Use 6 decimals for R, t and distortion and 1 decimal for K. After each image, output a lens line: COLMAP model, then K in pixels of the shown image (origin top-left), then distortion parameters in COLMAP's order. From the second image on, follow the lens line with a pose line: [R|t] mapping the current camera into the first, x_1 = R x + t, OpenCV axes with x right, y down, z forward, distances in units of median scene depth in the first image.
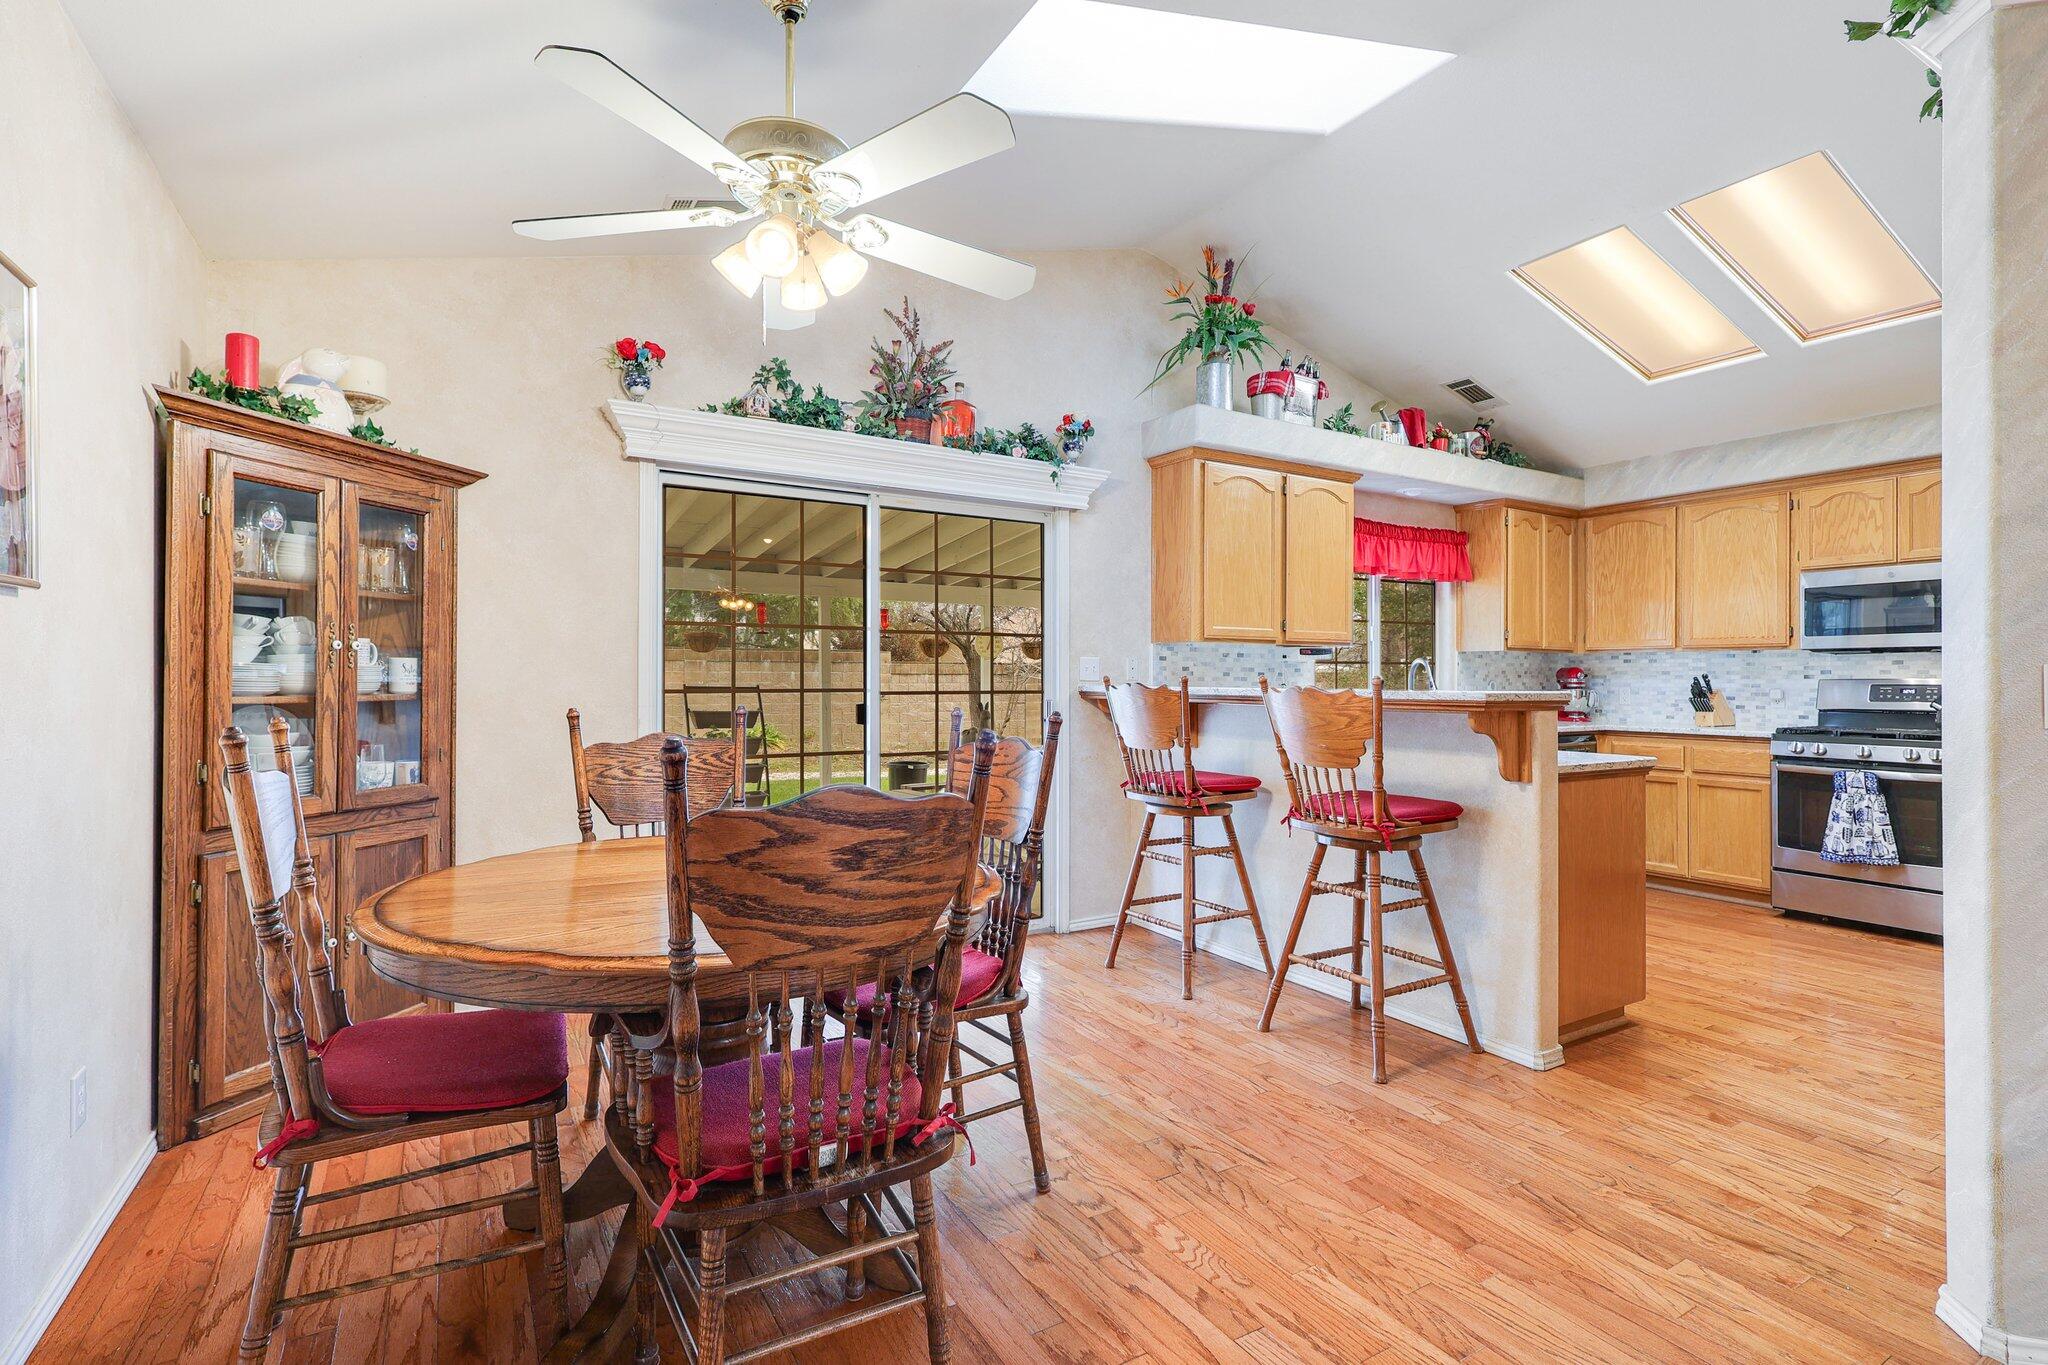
lens RADIAL K [[954.7, 0, 1010.3], [0, 954.7, 669.1], [0, 0, 1]] dist [0.003718, 0.000313]
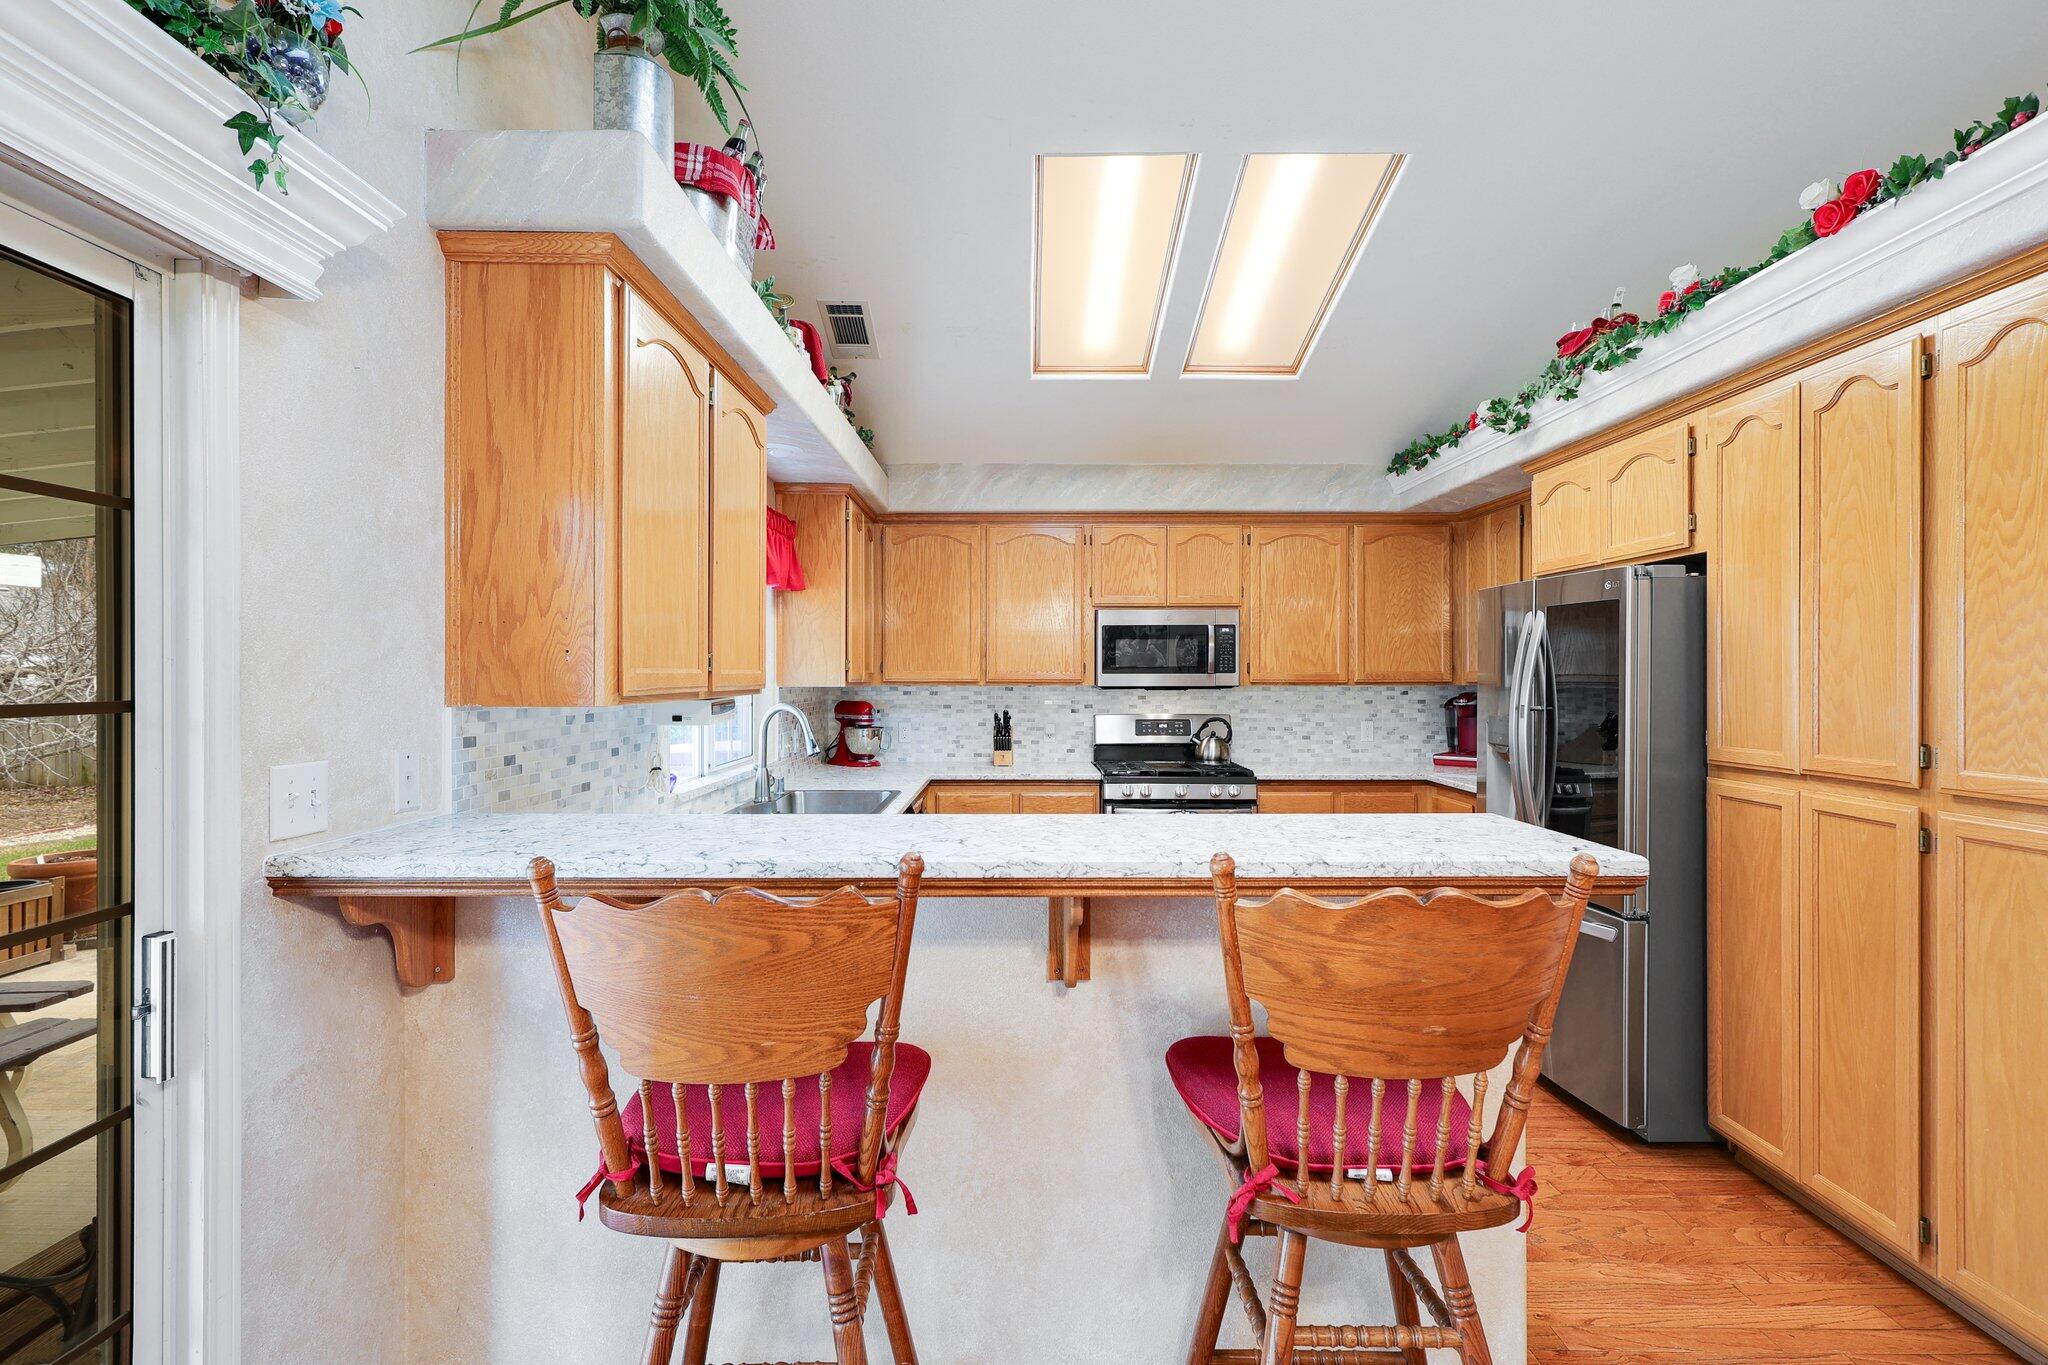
lens RADIAL K [[954.7, 0, 1022.2], [0, 954.7, 669.2], [0, 0, 1]] dist [0.003718, 0.000313]
pose [[0.519217, -0.000433, 0.854642, -0.060498], [-0.007560, 0.999958, 0.005100, -0.043070], [-0.854609, -0.009109, 0.519192, 0.554234]]
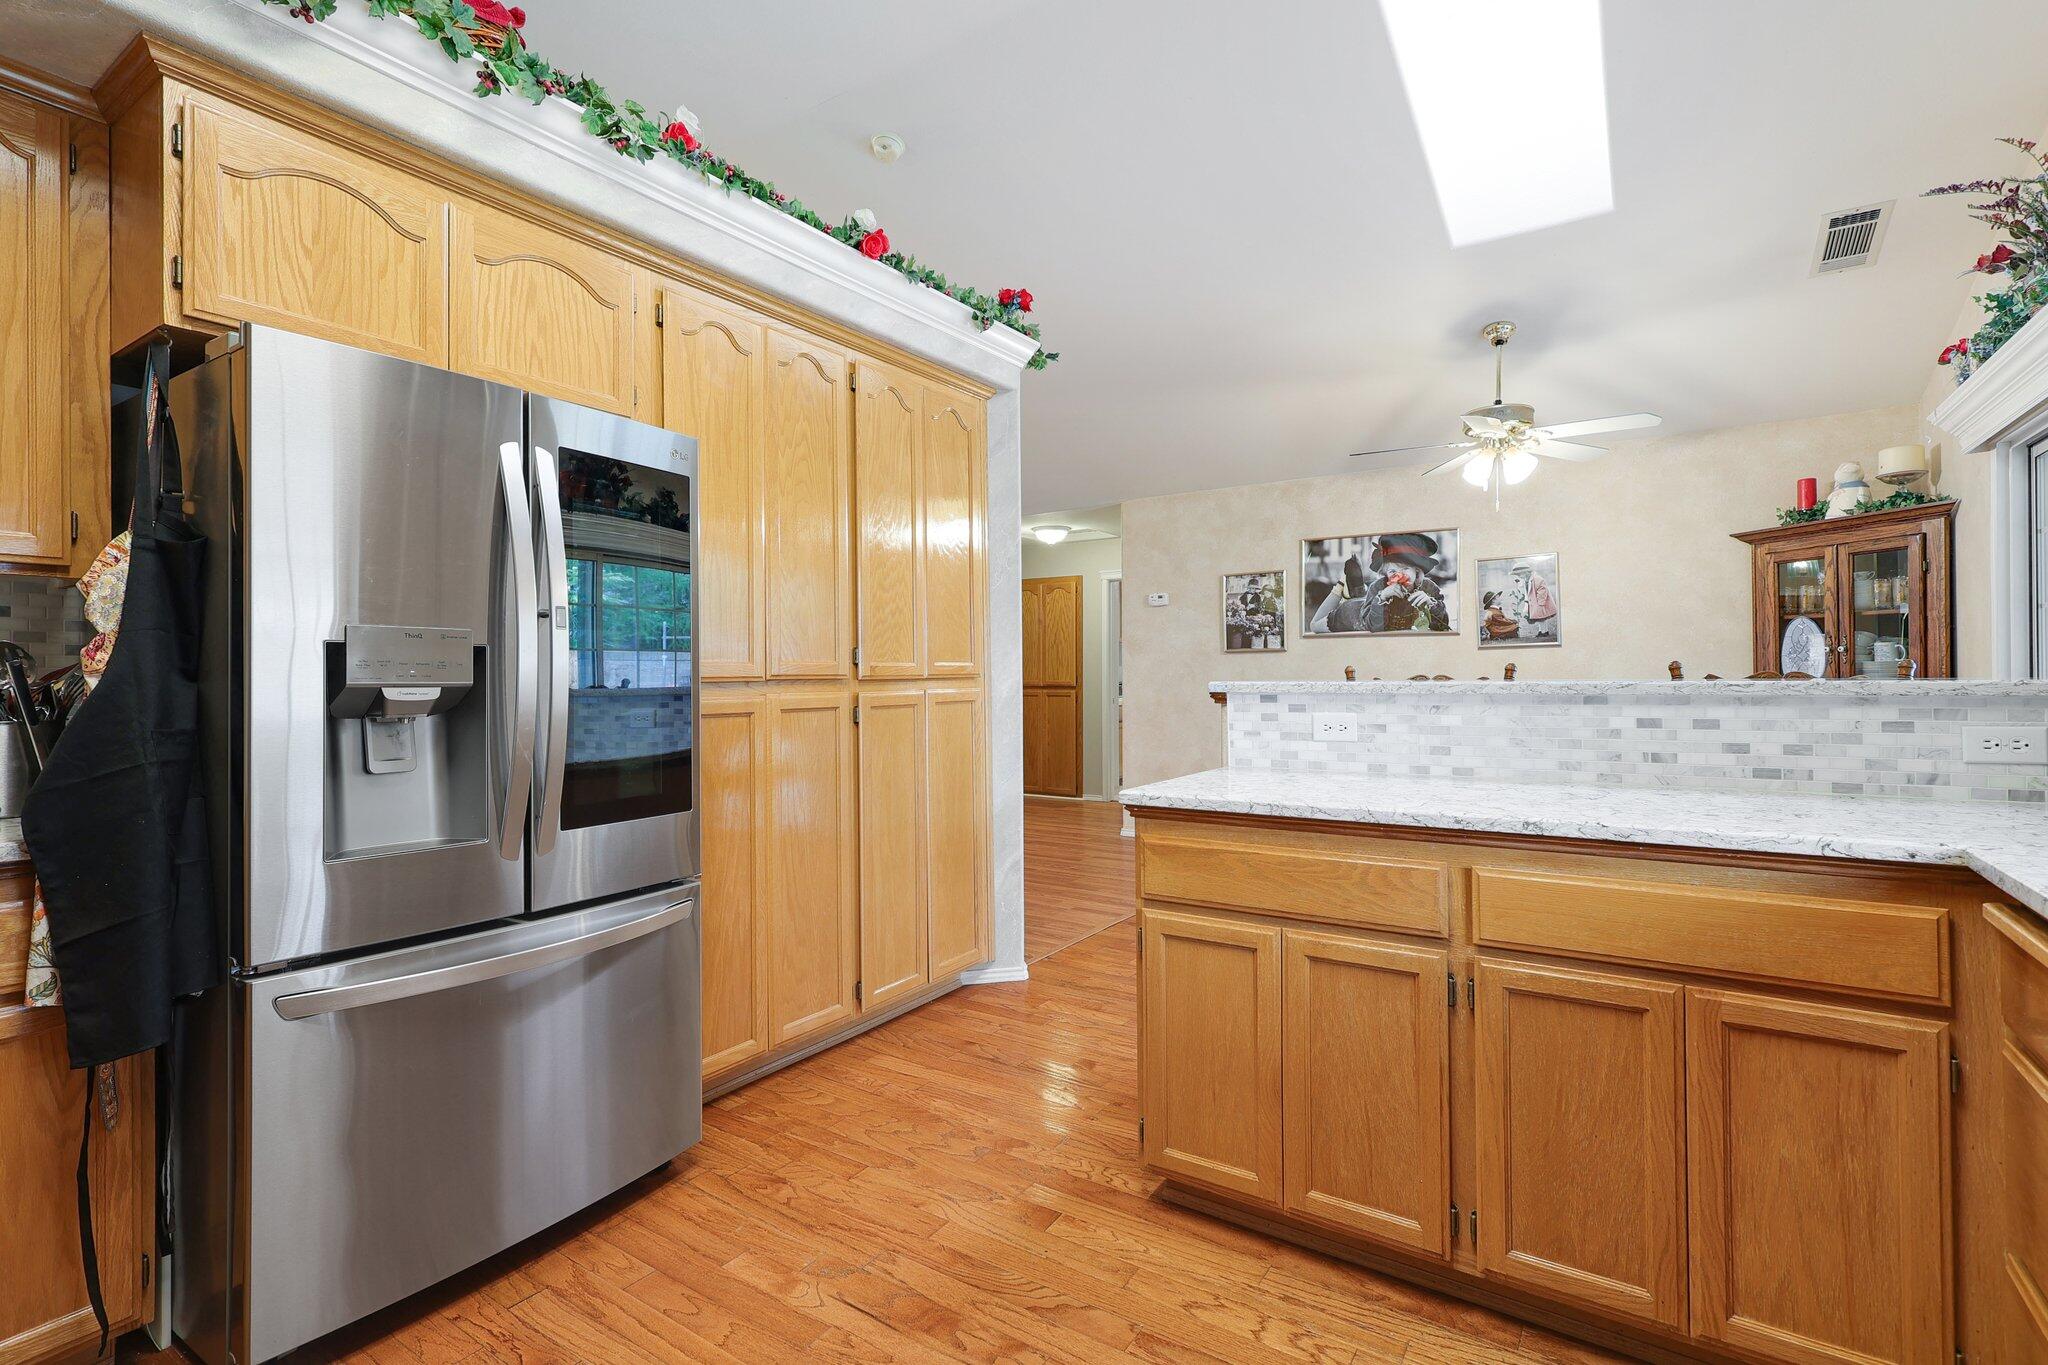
lens RADIAL K [[954.7, 0, 1016.8], [0, 954.7, 672.2], [0, 0, 1]] dist [0.003718, 0.000313]
pose [[-0.907412, -0.002180, -0.420237, 0.666332], [0.005028, 0.999859, -0.016044, 0.014968], [0.420212, -0.016671, -0.907273, 1.019026]]
